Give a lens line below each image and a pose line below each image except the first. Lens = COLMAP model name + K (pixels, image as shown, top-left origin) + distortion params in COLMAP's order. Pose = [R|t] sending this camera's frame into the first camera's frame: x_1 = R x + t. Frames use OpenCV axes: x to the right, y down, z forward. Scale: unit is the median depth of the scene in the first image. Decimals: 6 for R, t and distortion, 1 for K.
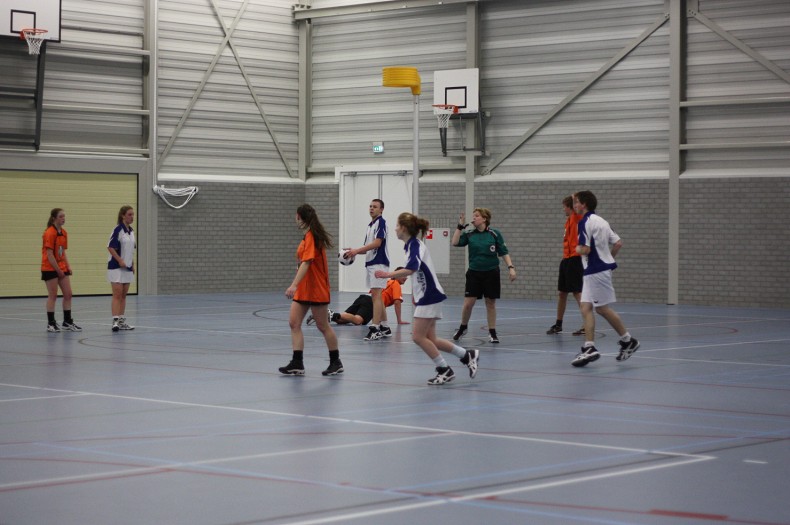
lens RADIAL K [[1838.3, 0, 395.3], [0, 1838.3, 277.0], [0, 0, 1]] dist [-0.121051, 0.171385]
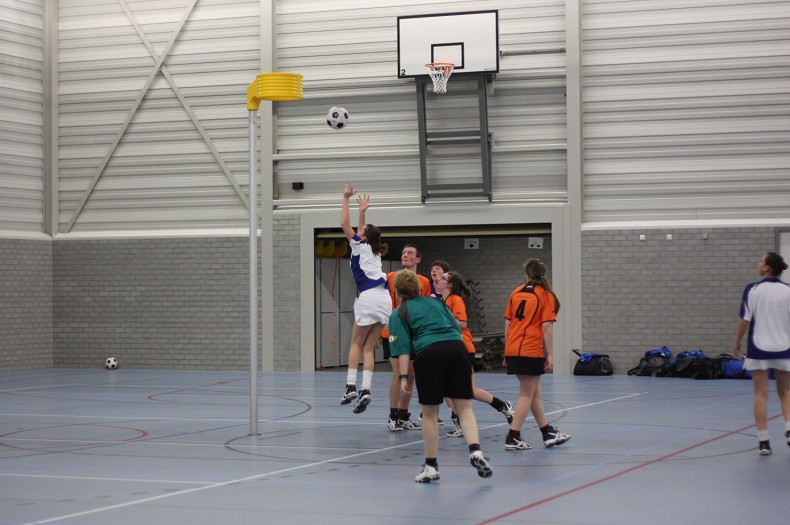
lens RADIAL K [[1838.3, 0, 395.3], [0, 1838.3, 277.0], [0, 0, 1]] dist [-0.121051, 0.171385]
pose [[0.343776, -0.014520, -0.938939, 0.597634], [-0.015434, 0.999658, -0.021110, -0.014855], [0.938925, 0.021749, 0.343434, 0.664919]]
